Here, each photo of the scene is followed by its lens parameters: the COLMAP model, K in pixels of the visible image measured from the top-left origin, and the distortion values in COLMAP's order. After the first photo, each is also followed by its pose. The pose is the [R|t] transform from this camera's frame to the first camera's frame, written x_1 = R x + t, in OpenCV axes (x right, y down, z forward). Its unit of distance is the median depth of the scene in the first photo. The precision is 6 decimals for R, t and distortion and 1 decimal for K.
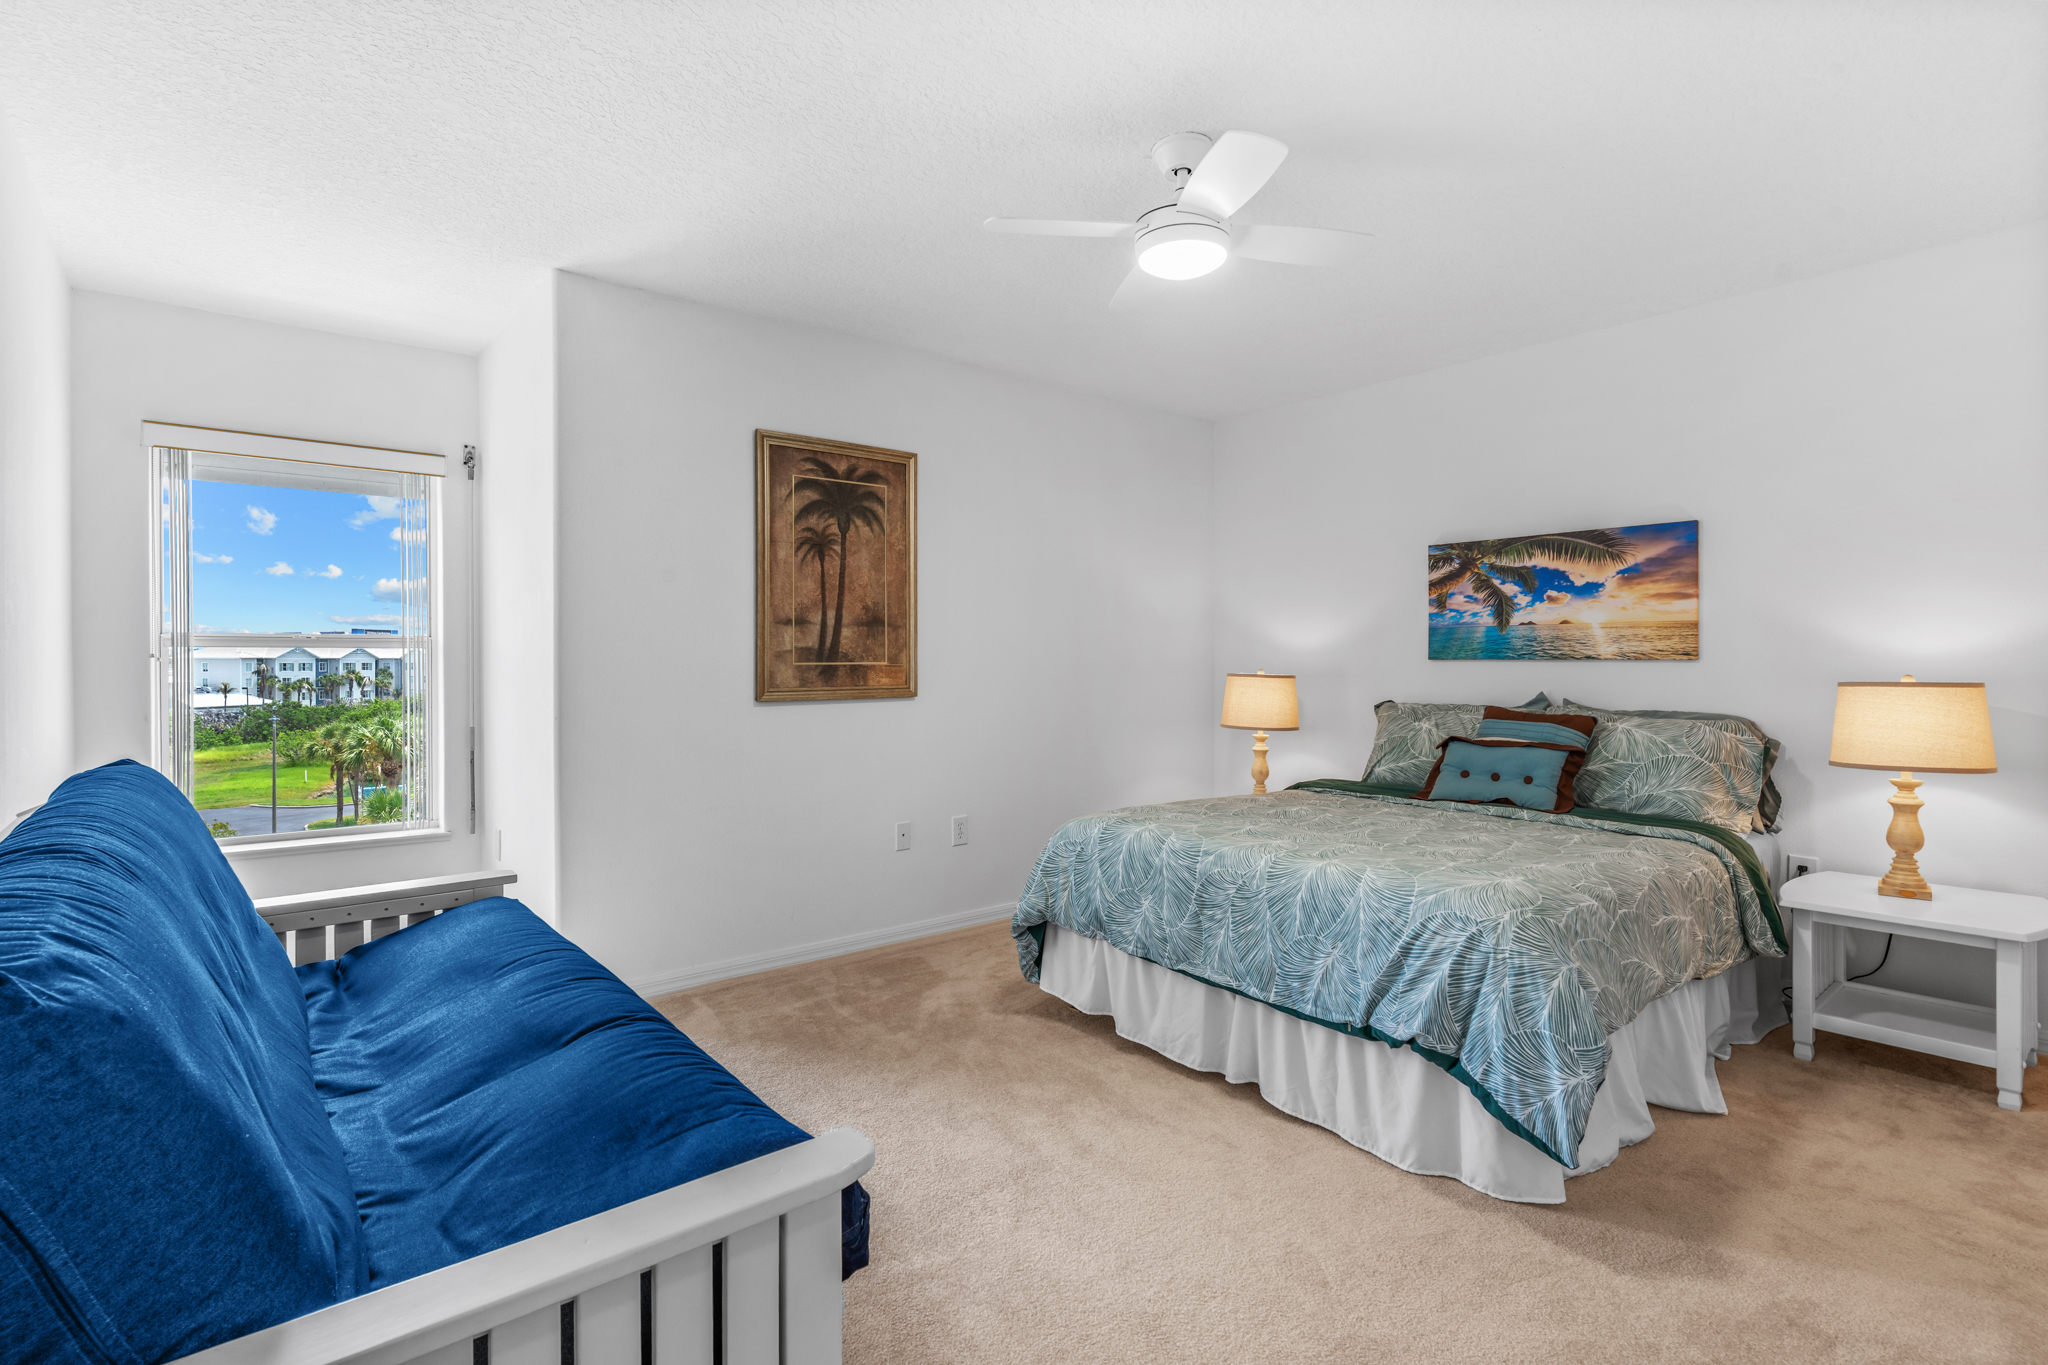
lens RADIAL K [[970.1, 0, 1018.6], [0, 970.1, 680.6], [0, 0, 1]] dist [0.003827, 0.000012]
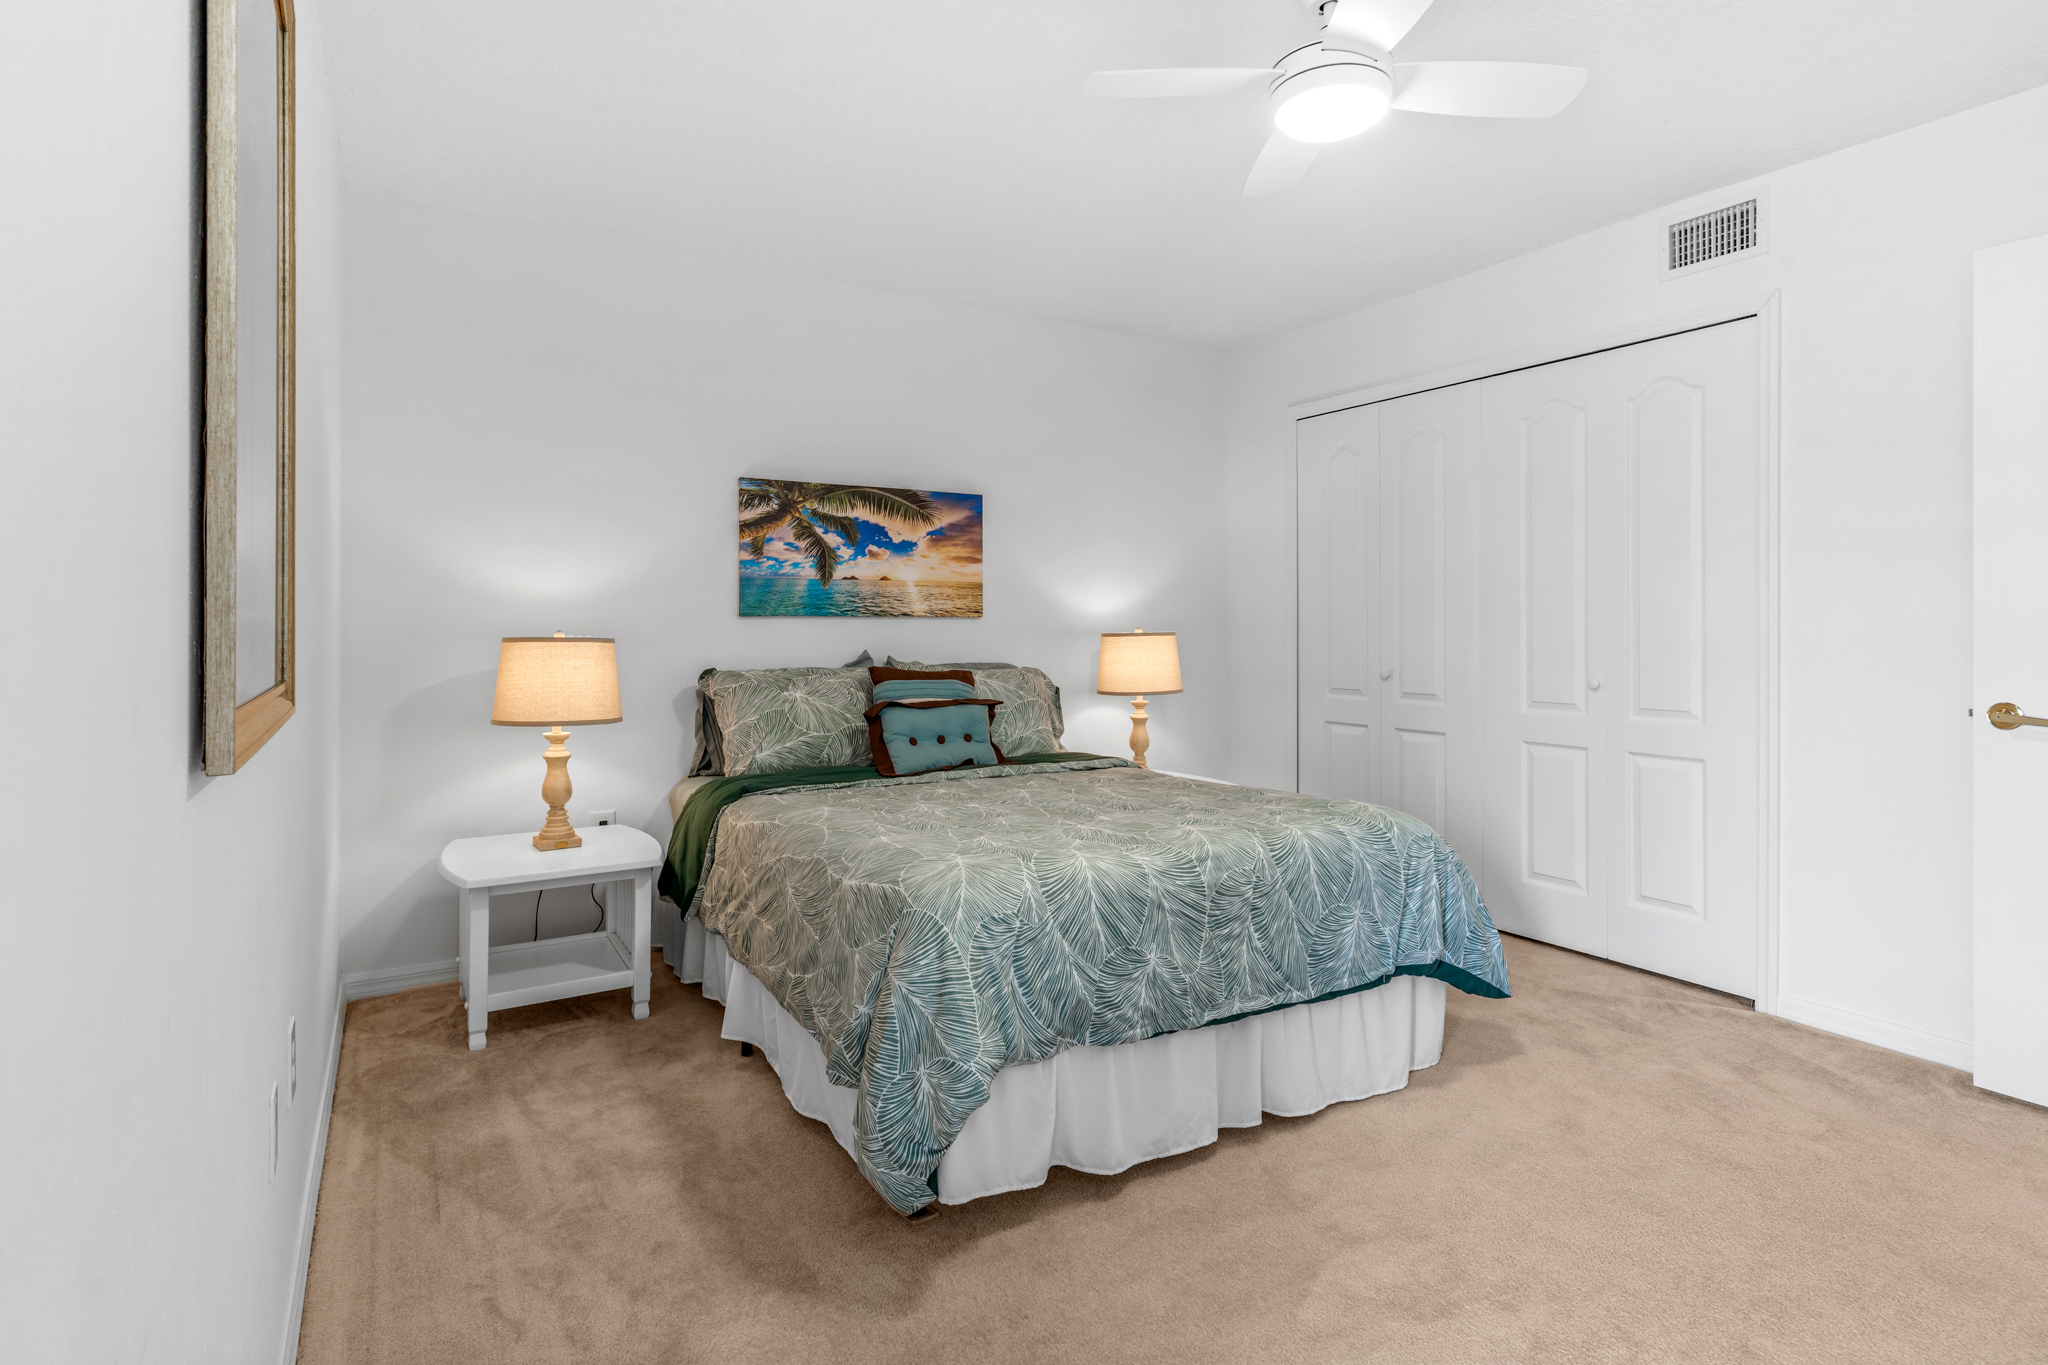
lens RADIAL K [[1034.6, 0, 1010.4], [0, 1034.6, 631.0], [0, 0, 1]] dist [0.002606, -0.000240]
pose [[0.145456, -0.009405, 0.989320, -0.452650], [0.021968, 0.999739, 0.006274, -0.010580], [-0.989121, 0.020821, 0.145624, 0.712778]]
